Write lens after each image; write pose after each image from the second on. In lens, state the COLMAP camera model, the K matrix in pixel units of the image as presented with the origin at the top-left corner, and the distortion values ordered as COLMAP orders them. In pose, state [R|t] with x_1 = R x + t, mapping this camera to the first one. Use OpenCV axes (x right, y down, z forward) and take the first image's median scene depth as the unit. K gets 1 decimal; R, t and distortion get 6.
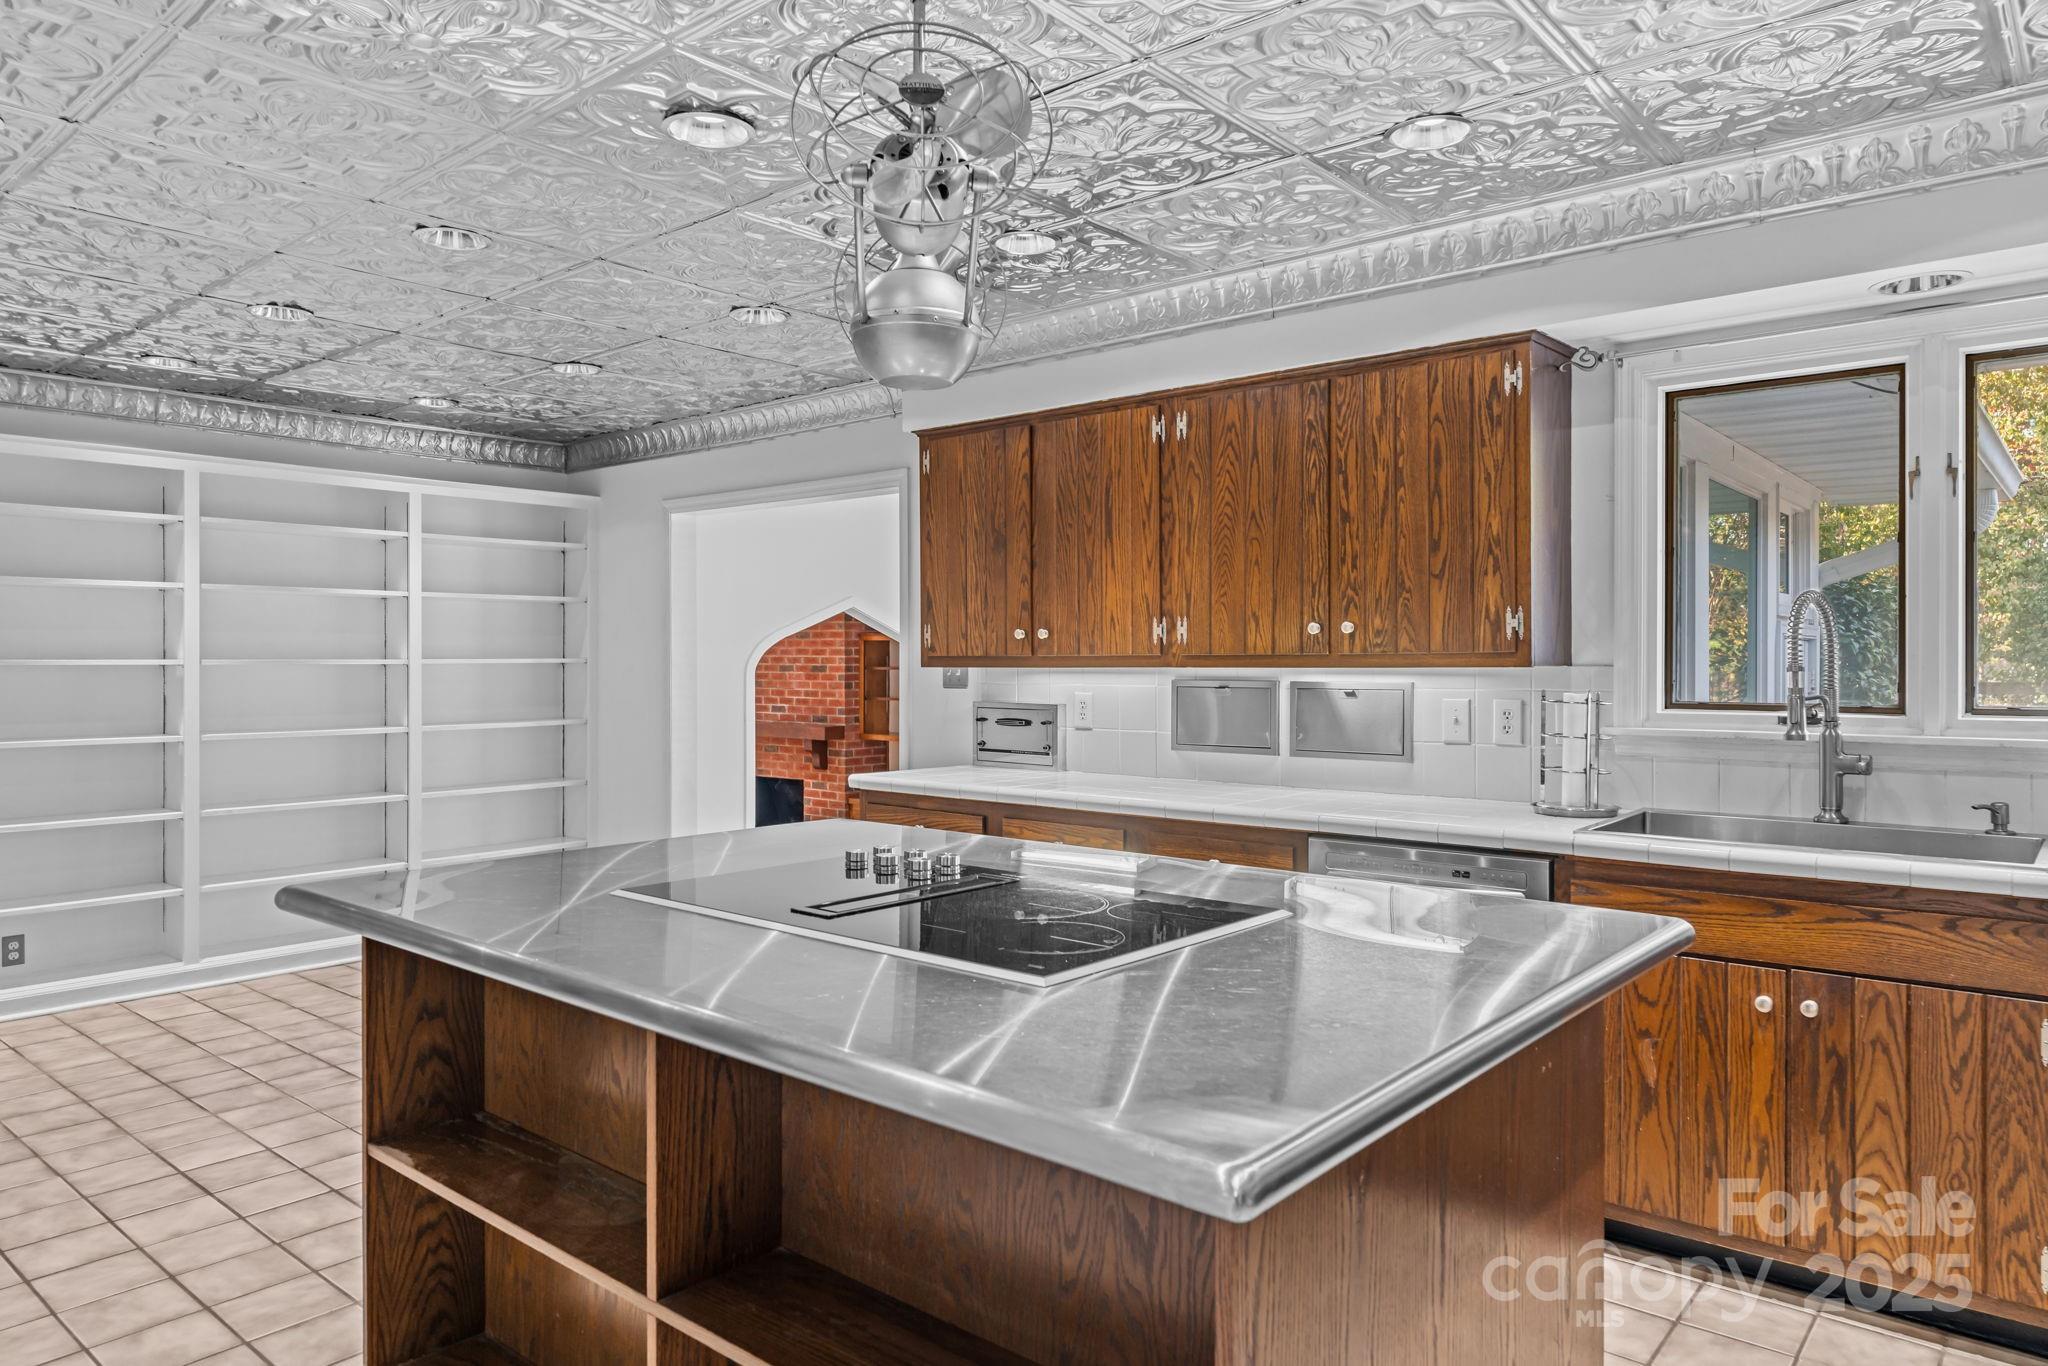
lens RADIAL K [[909.8, 0, 1024.0], [0, 909.8, 683.0], [0, 0, 1]] dist [-0.009590, -0.000528]
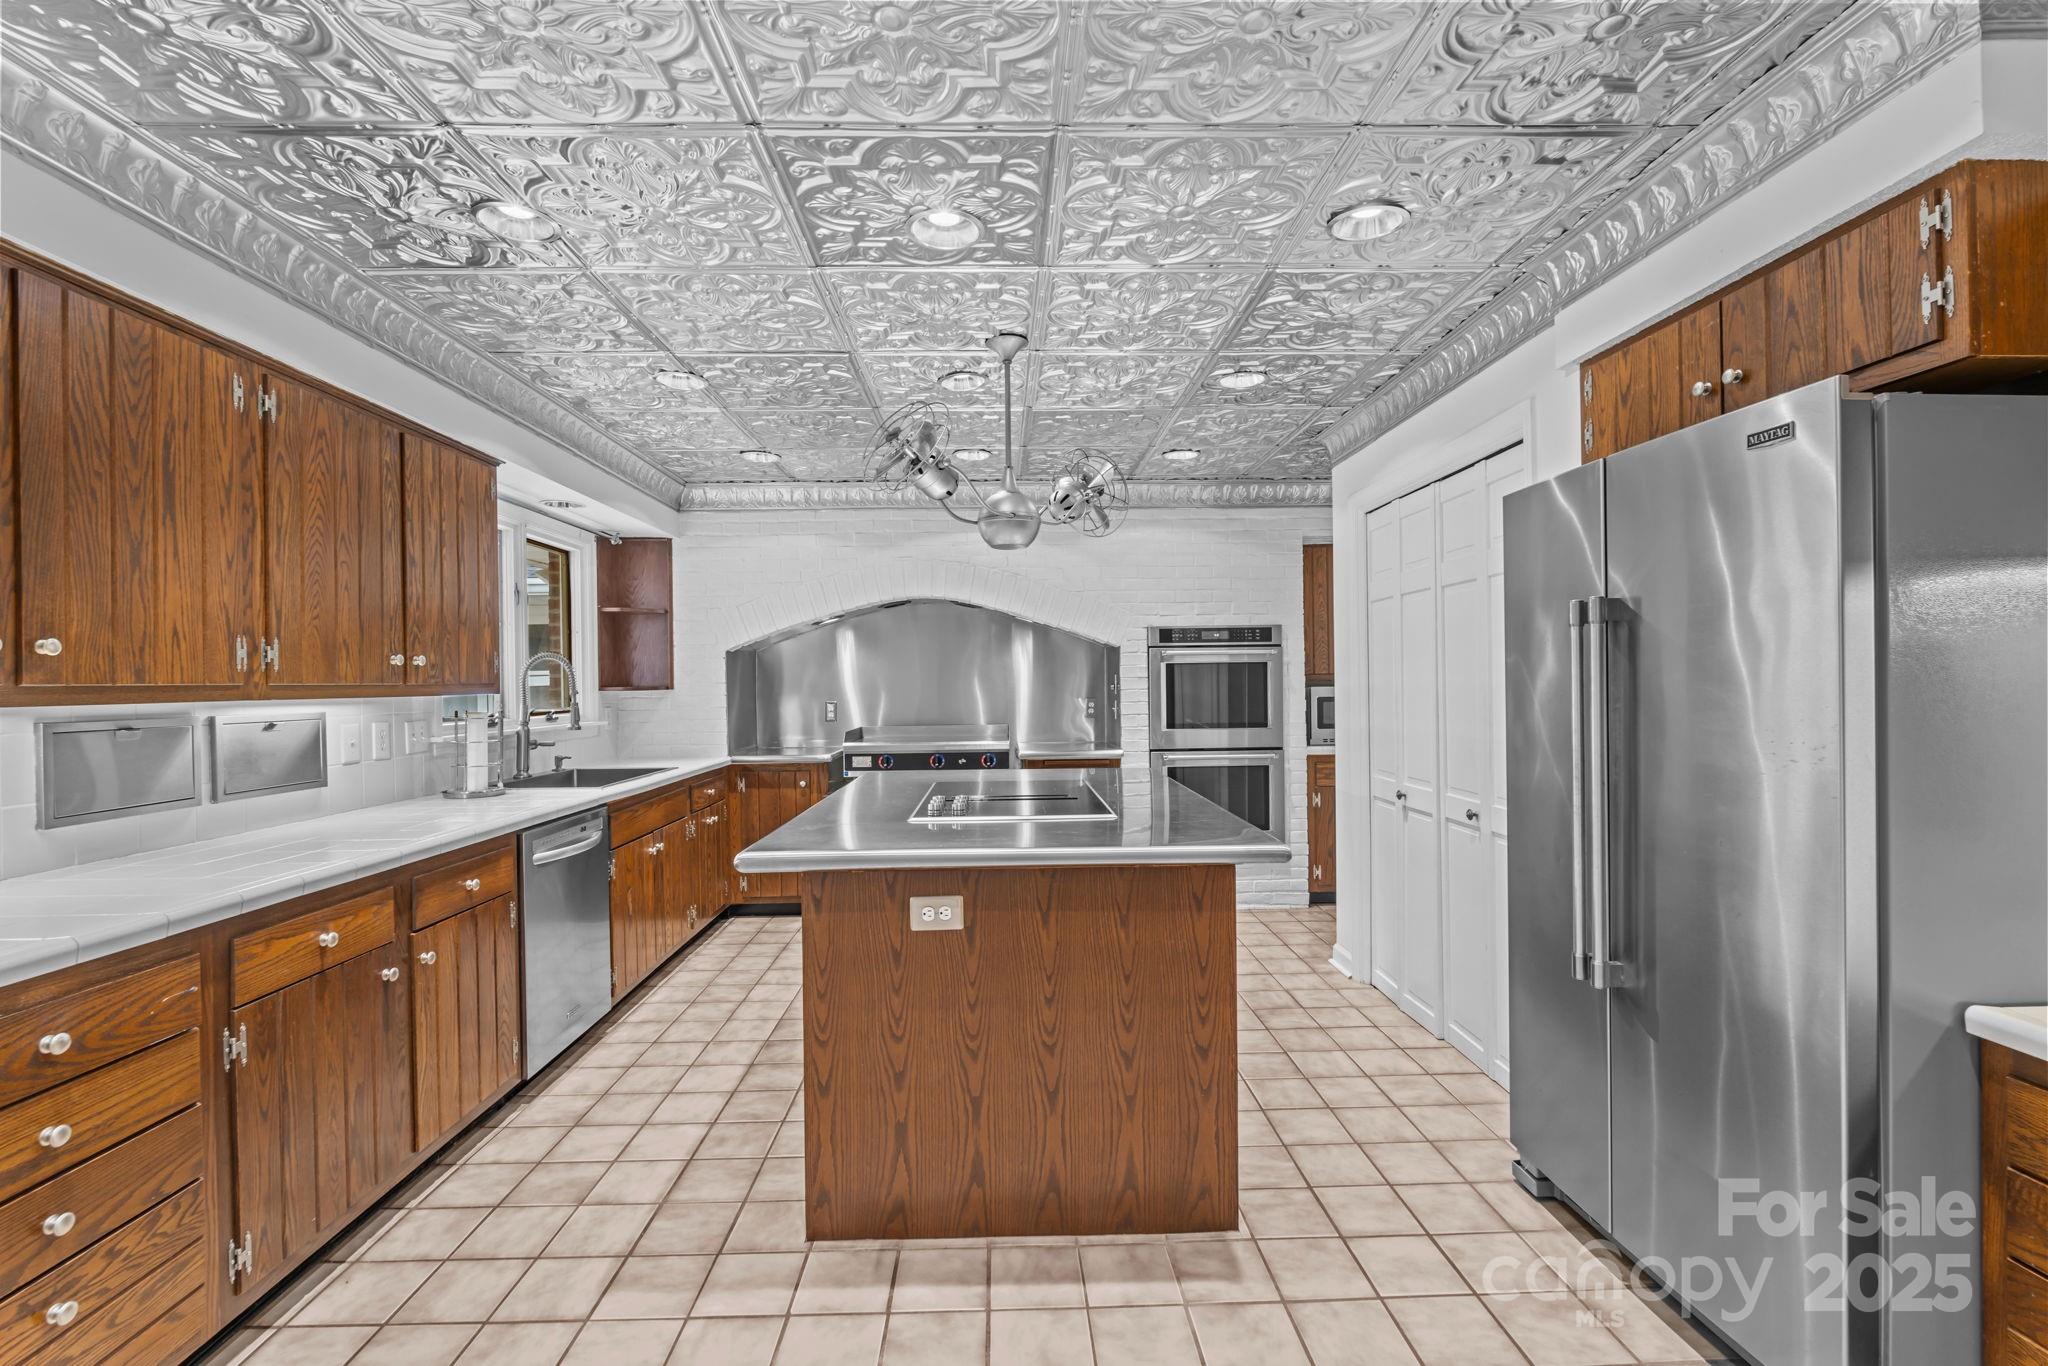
lens RADIAL K [[909.8, 0, 1024.0], [0, 909.8, 683.0], [0, 0, 1]] dist [-0.009590, -0.000528]
pose [[-0.549950, 0.005430, 0.835180, -0.849014], [0.024671, 0.999648, 0.009746, -0.023159], [-0.834833, 0.025964, -0.549890, 0.858462]]
